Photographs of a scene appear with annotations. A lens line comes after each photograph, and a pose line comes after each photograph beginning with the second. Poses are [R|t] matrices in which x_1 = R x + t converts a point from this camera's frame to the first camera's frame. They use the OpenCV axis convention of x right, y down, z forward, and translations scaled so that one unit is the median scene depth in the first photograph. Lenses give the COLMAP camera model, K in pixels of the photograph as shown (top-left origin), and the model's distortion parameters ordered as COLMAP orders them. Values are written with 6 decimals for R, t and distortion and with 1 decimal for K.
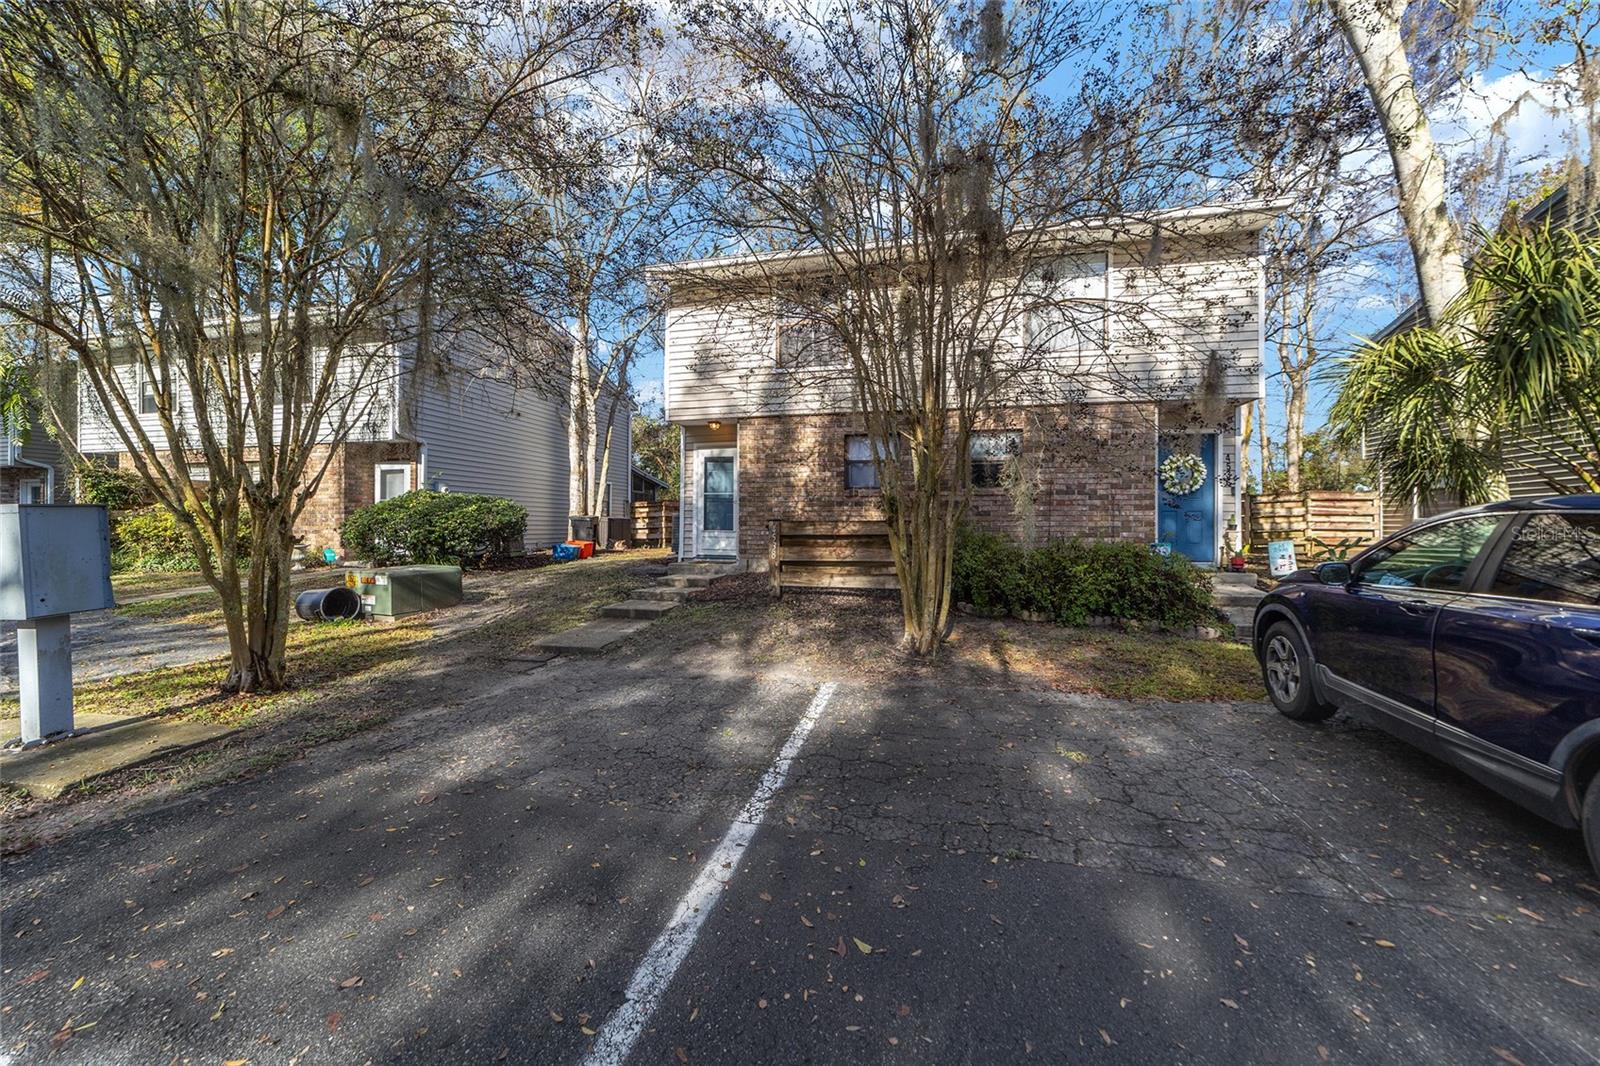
lens RADIAL K [[614.0, 0, 787.4], [0, 614.0, 528.5], [0, 0, 1]] dist [-0.010943, 0.005419]
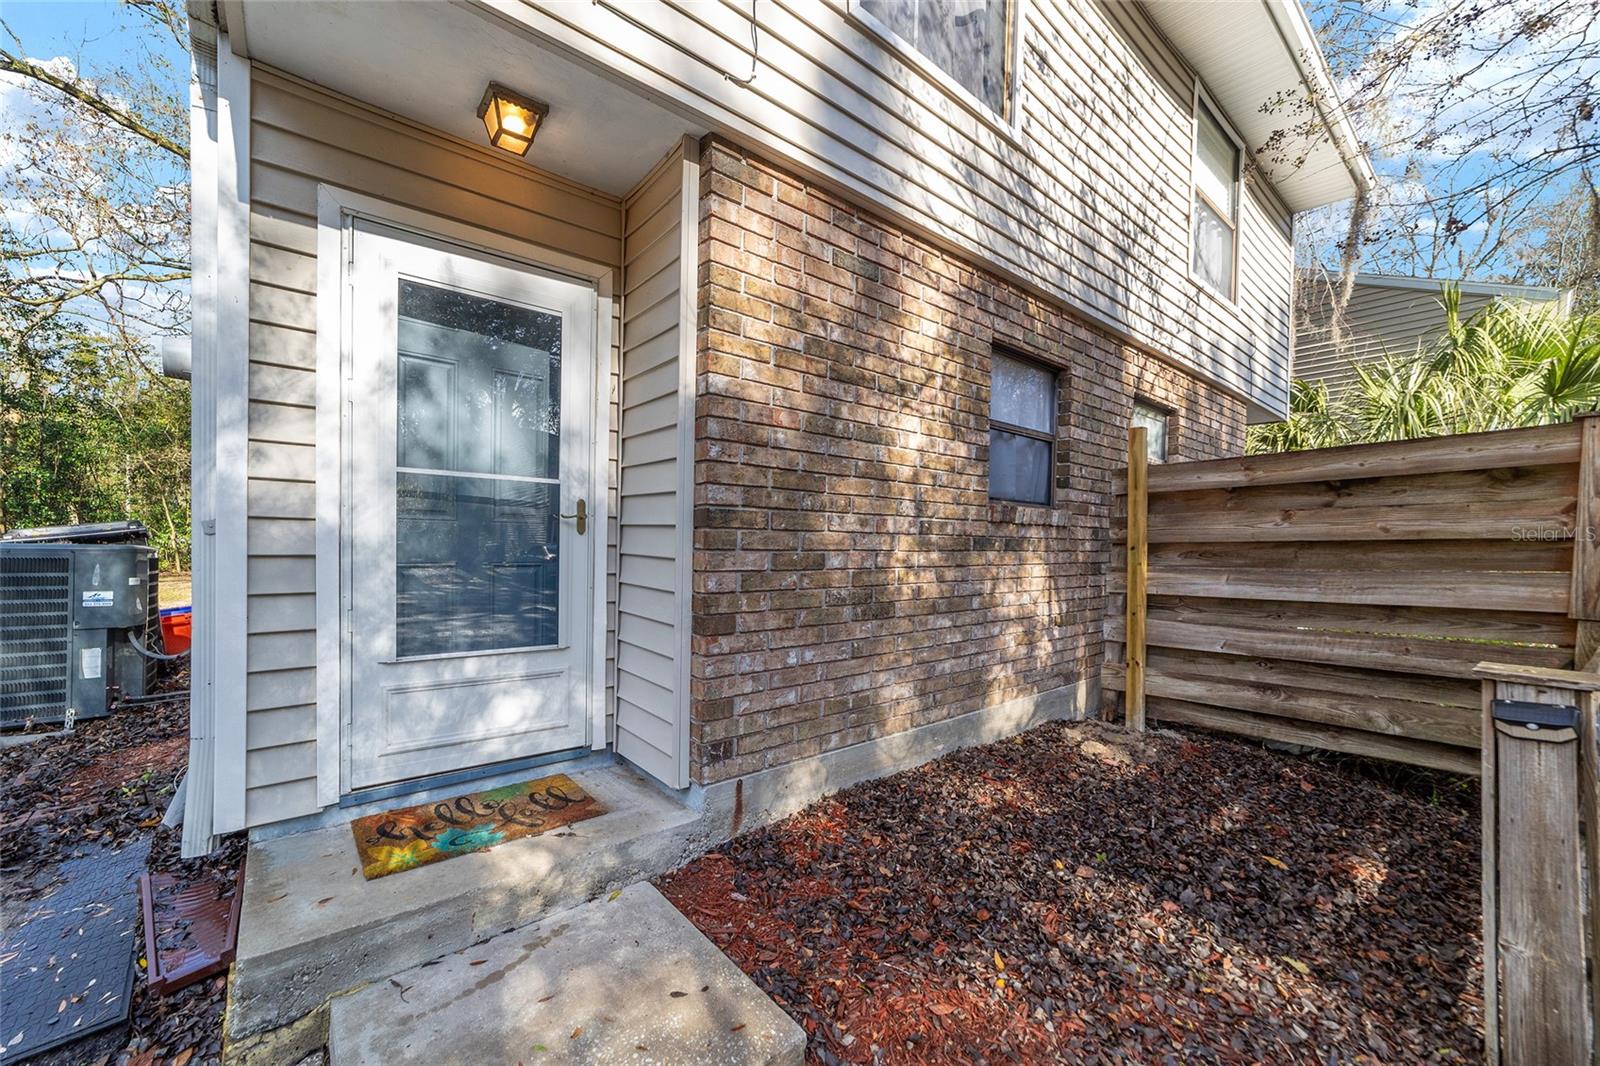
lens RADIAL K [[614.0, 0, 786.8], [0, 614.0, 556.9], [0, 0, 1]] dist [-0.010943, 0.005419]
pose [[0.597691, -0.017927, 0.801526, -0.235631], [-0.016302, 0.999272, 0.034506, -0.041317], [-0.801561, -0.033691, 0.596963, 0.848626]]
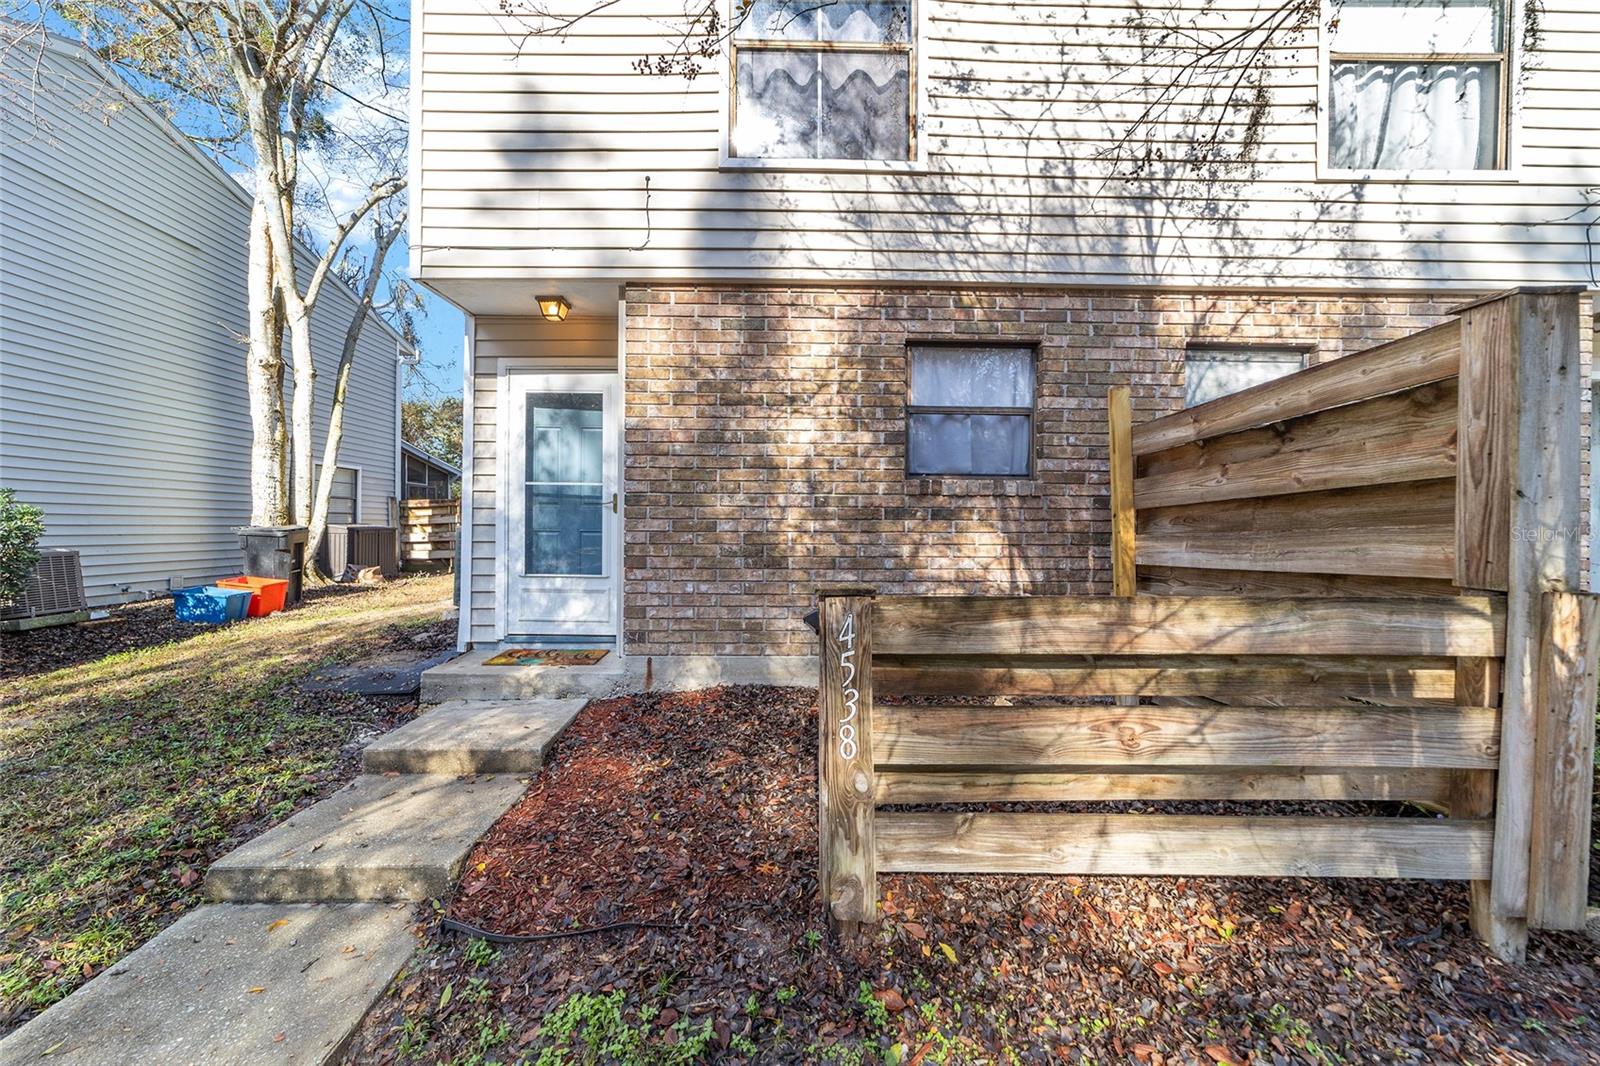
lens RADIAL K [[614.0, 0, 791.4], [0, 614.0, 531.9], [0, 0, 1]] dist [-0.010943, 0.005419]
pose [[0.963714, -0.001725, 0.266930, -0.081270], [0.000027, 0.999980, 0.006363, -0.029804], [-0.266935, -0.006125, 0.963695, 0.609893]]
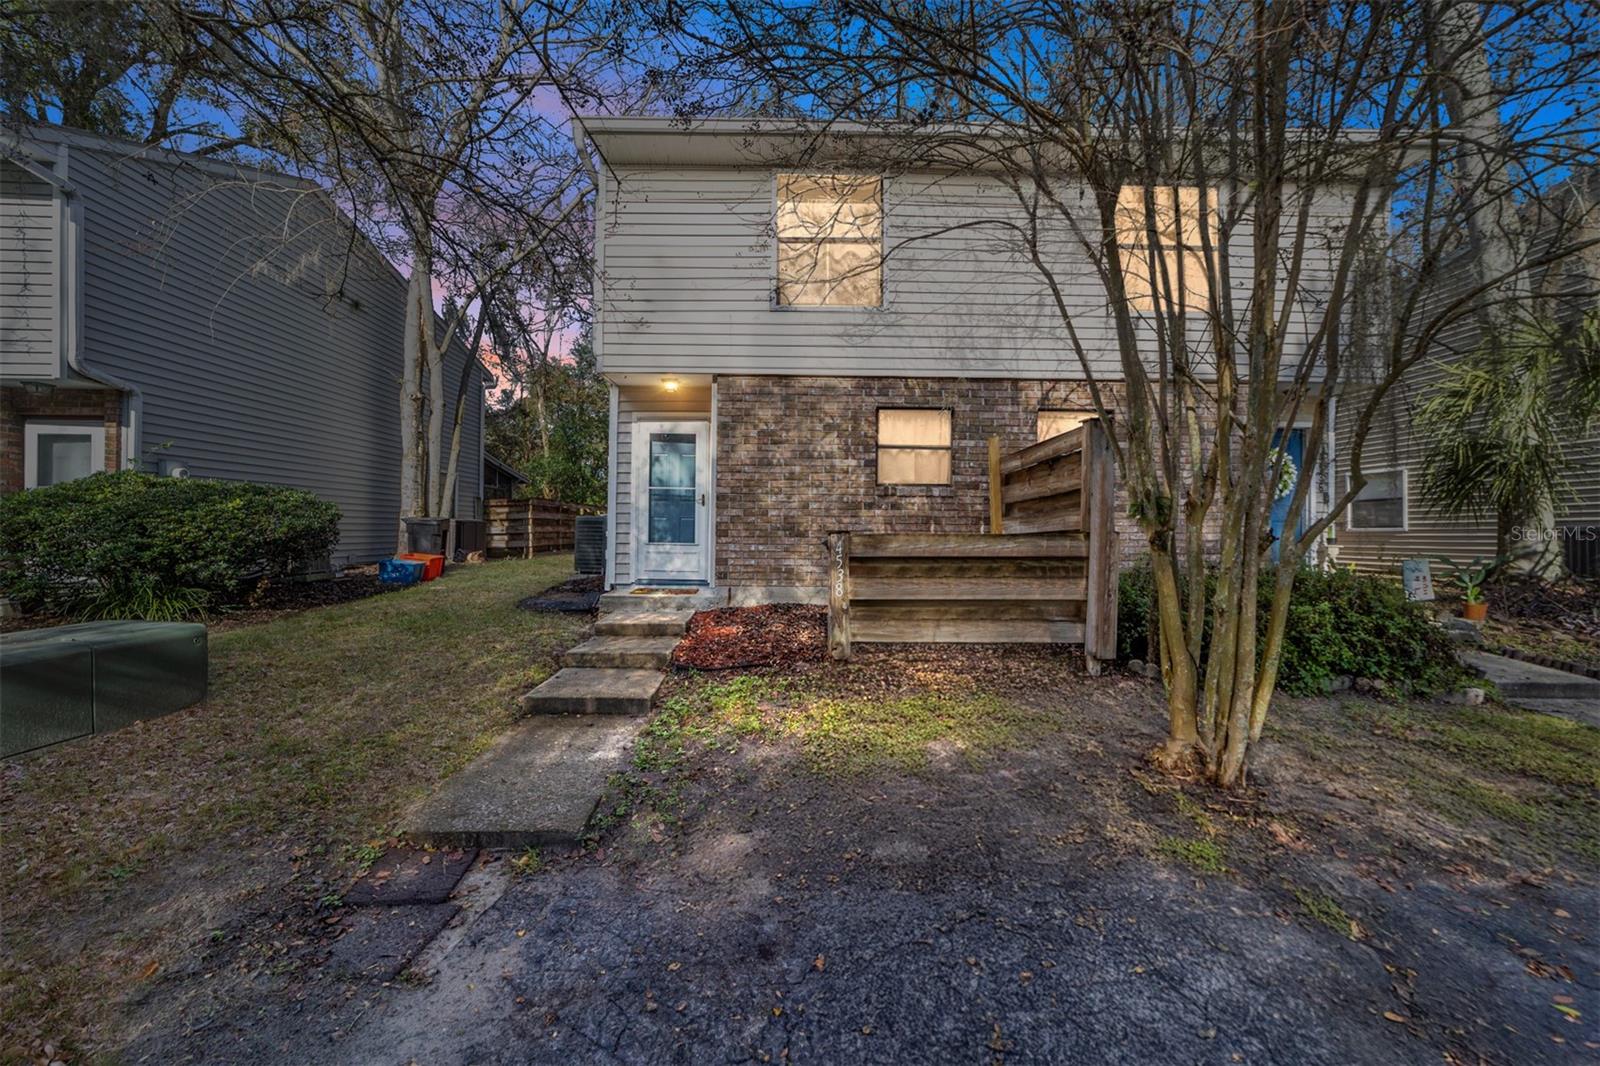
lens RADIAL K [[614.0, 0, 790.2], [0, 614.0, 528.9], [0, 0, 1]] dist [-0.010943, 0.005419]
pose [[0.965384, 0.004993, 0.260787, -0.174709], [-0.004277, 0.999985, -0.003311, -0.011326], [-0.260799, 0.002081, 0.965391, 0.338639]]
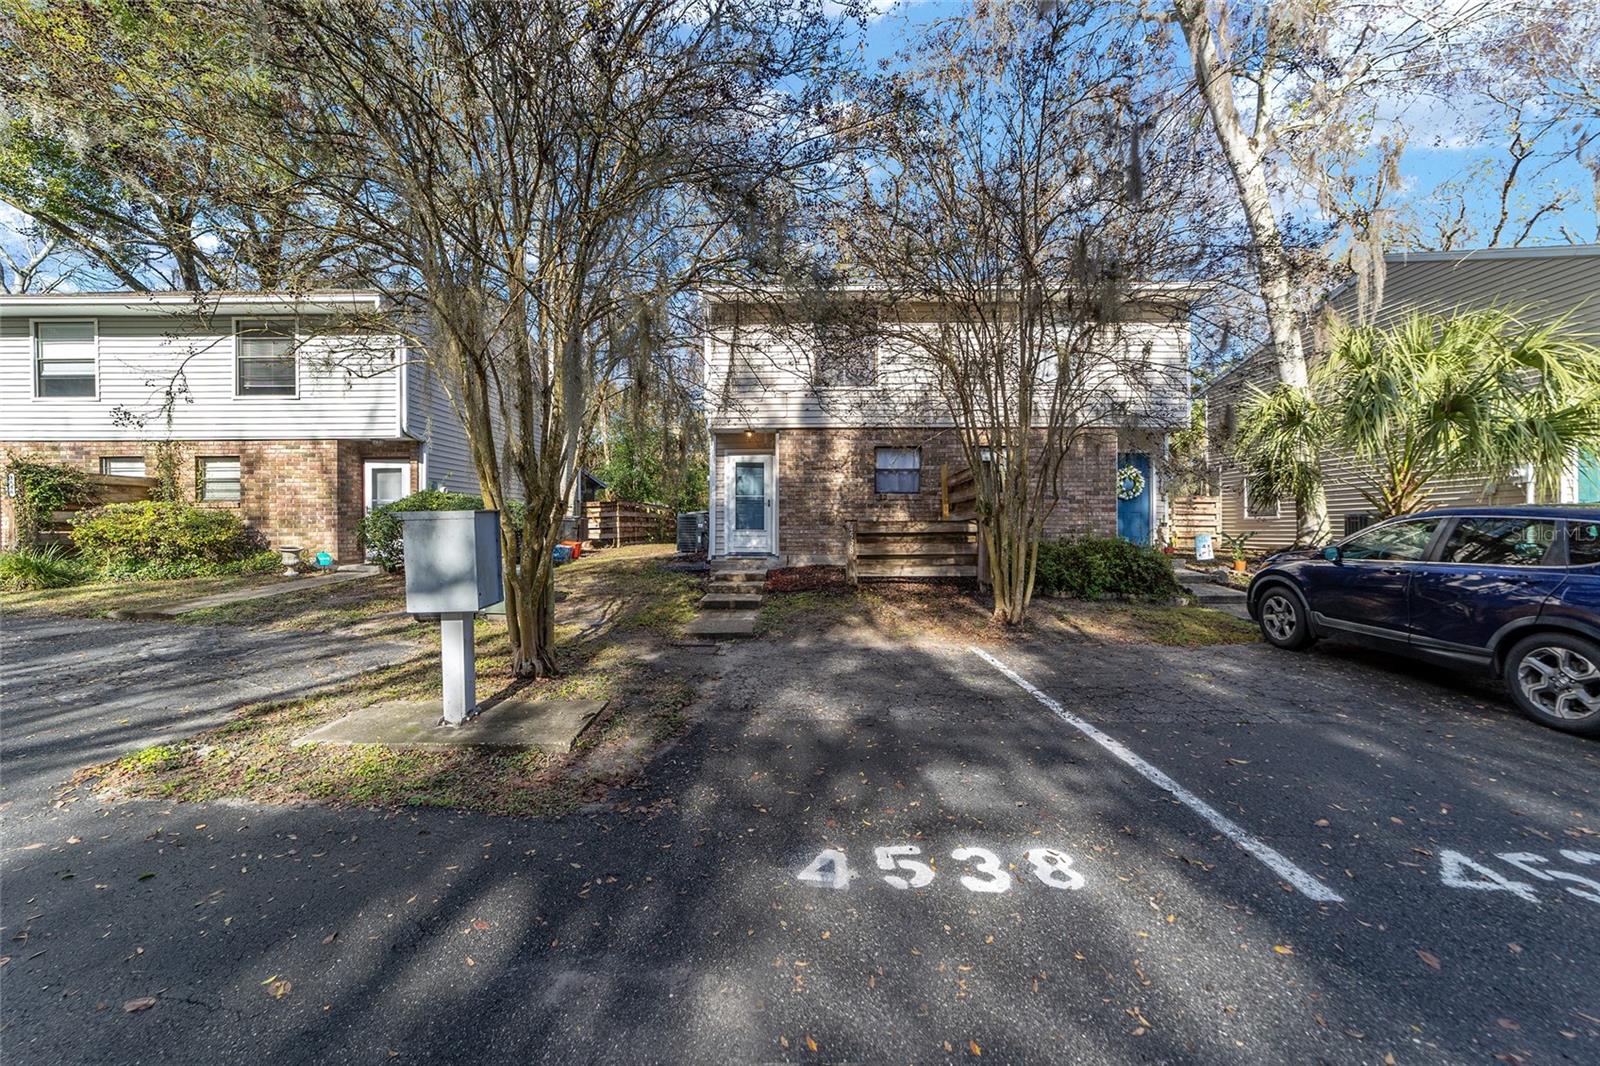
lens RADIAL K [[614.0, 0, 790.8], [0, 614.0, 528.4], [0, 0, 1]] dist [-0.010943, 0.005419]
pose [[0.973167, -0.006477, 0.230009, -0.314642], [0.005948, 0.999978, 0.002996, -0.002516], [-0.230023, -0.001548, 0.973184, -0.088125]]
